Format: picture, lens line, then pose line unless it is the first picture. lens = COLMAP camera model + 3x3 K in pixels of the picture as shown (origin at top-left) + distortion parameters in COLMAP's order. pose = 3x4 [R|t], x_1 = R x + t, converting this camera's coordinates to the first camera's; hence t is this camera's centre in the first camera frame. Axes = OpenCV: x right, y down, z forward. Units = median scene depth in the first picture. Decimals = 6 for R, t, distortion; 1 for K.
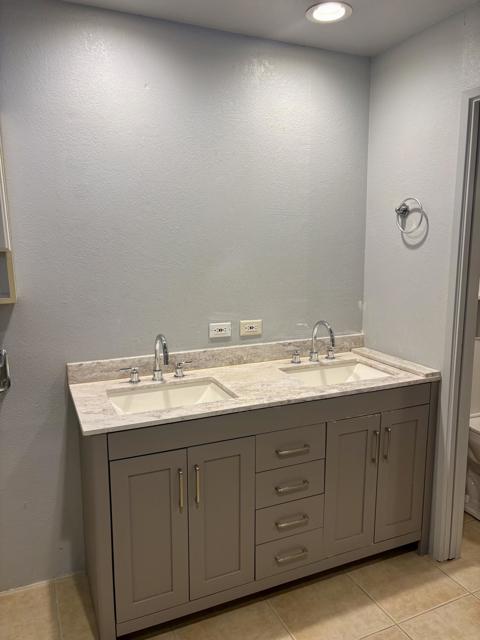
lens RADIAL K [[484.7, 0, 242.8], [0, 484.7, 323.6], [0, 0, 1]] dist [0.068985, -0.075095]
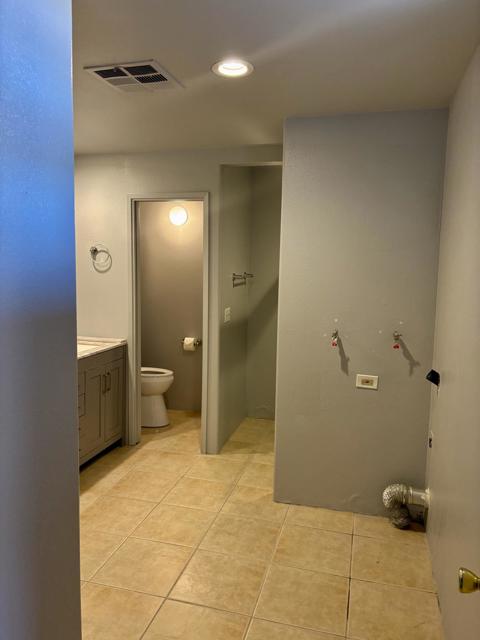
lens RADIAL K [[484.7, 0, 238.6], [0, 484.7, 319.2], [0, 0, 1]] dist [0.068985, -0.075095]
pose [[0.620862, -0.054224, 0.782042, -0.743625], [0.105251, 0.994338, -0.014616, 0.090791], [-0.776822, 0.091385, 0.623054, -0.463723]]
